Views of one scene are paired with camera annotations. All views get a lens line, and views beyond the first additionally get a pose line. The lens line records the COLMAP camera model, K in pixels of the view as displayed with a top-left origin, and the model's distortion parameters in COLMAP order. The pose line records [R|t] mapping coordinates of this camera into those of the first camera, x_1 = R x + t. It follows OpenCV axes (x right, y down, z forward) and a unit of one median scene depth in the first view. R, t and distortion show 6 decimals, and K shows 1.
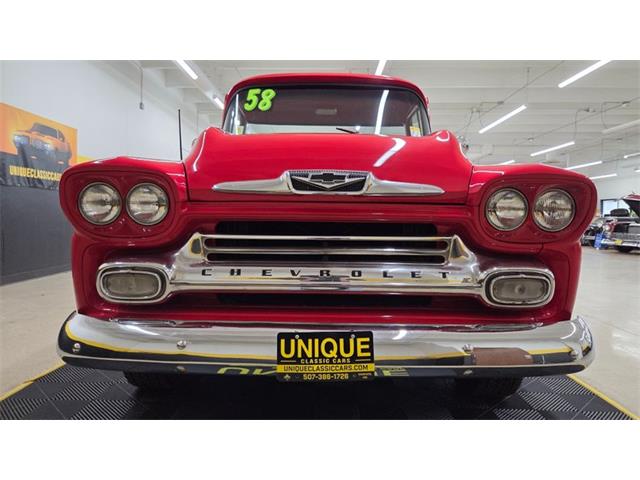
lens RADIAL K [[427.3, 0, 320.0], [0, 427.3, 240.0], [0, 0, 1]] dist [0.071768, -0.073613]
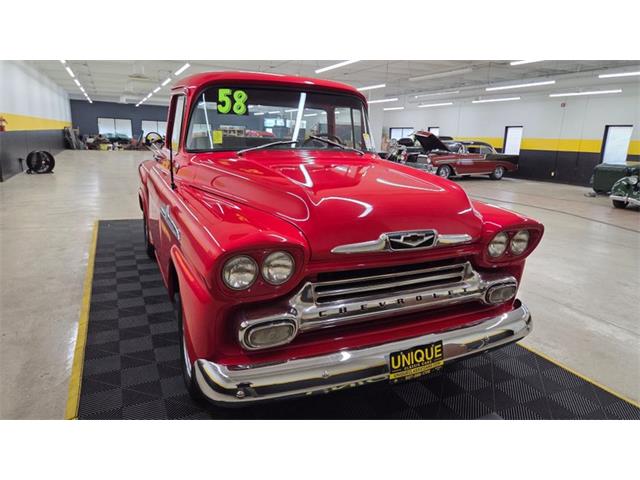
lens RADIAL K [[427.3, 0, 320.0], [0, 427.3, 240.0], [0, 0, 1]] dist [0.071768, -0.073613]
pose [[0.900948, -0.090590, 0.424365, -0.787171], [0.006268, 0.980580, 0.196020, -0.387192], [-0.433881, -0.173944, 0.884020, -0.081502]]
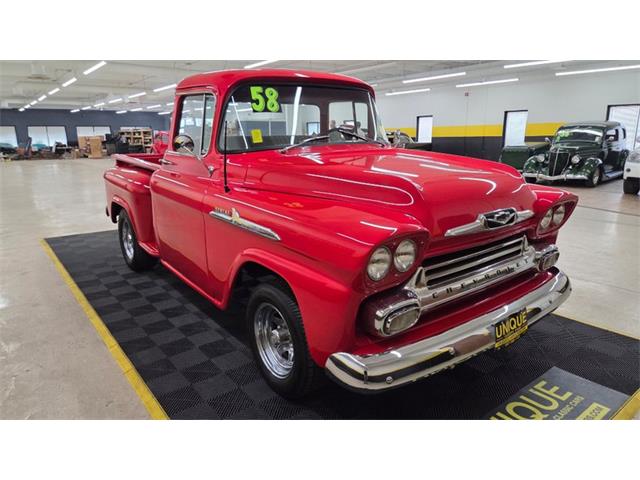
lens RADIAL K [[427.3, 0, 320.0], [0, 427.3, 240.0], [0, 0, 1]] dist [0.071768, -0.073613]
pose [[0.786414, -0.178807, 0.591254, -1.307568], [0.062674, 0.975344, 0.211602, -0.400509], [-0.614512, -0.129350, 0.778231, 0.195331]]
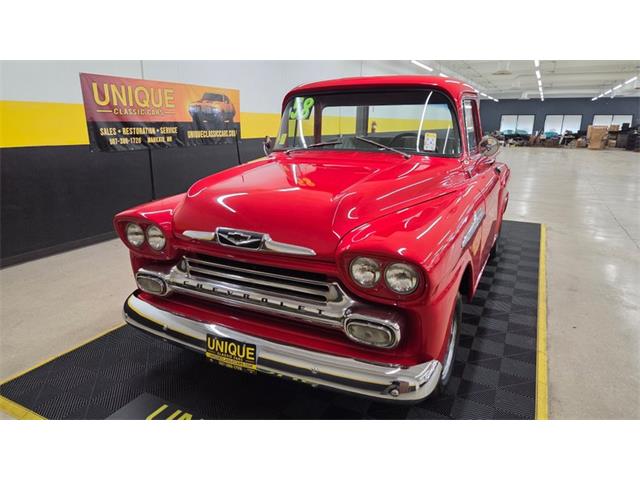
lens RADIAL K [[420.8, 0, 306.3], [0, 420.8, 241.2], [0, 0, 1]] dist [0.069388, -0.066578]
pose [[0.888146, 0.105185, -0.447362, 0.809801], [-0.009221, 0.977337, 0.211489, -0.409735], [0.459468, -0.183708, 0.868988, -0.123168]]
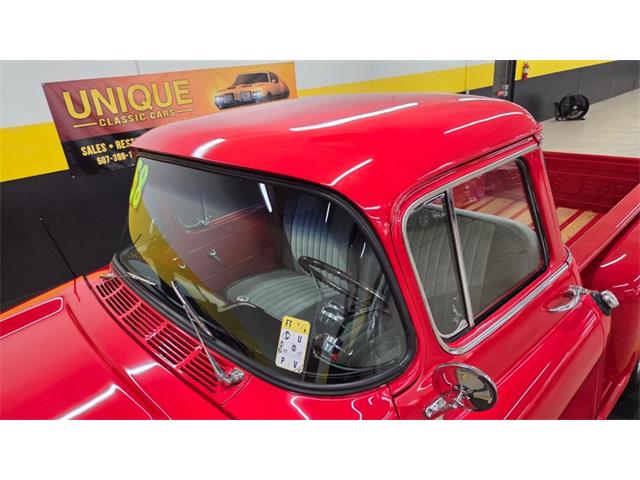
lens RADIAL K [[427.3, 0, 320.0], [0, 427.3, 240.0], [0, 0, 1]] dist [0.071768, -0.073613]
pose [[0.686501, 0.194862, -0.700532, 0.884575], [0.063189, 0.943790, 0.324450, -0.826325], [0.724378, -0.267001, 0.635600, 1.509807]]
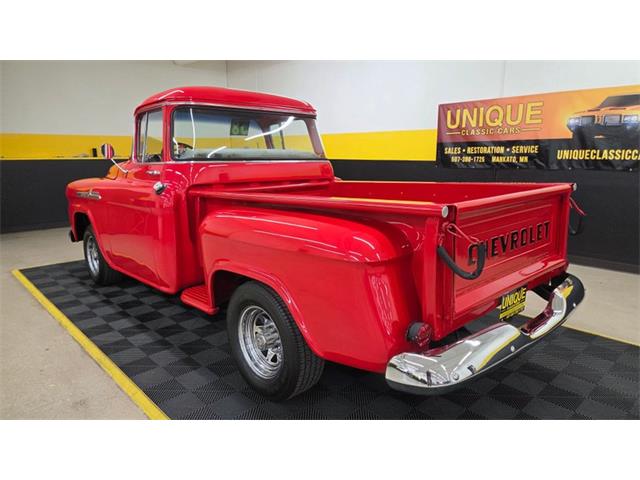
lens RADIAL K [[427.3, 0, 320.0], [0, 427.3, 240.0], [0, 0, 1]] dist [0.071768, -0.073613]
pose [[-0.718997, 0.120471, -0.684493, 1.537476], [-0.051625, 0.972885, 0.225455, -0.573157], [0.693094, 0.197439, -0.693281, 4.696130]]
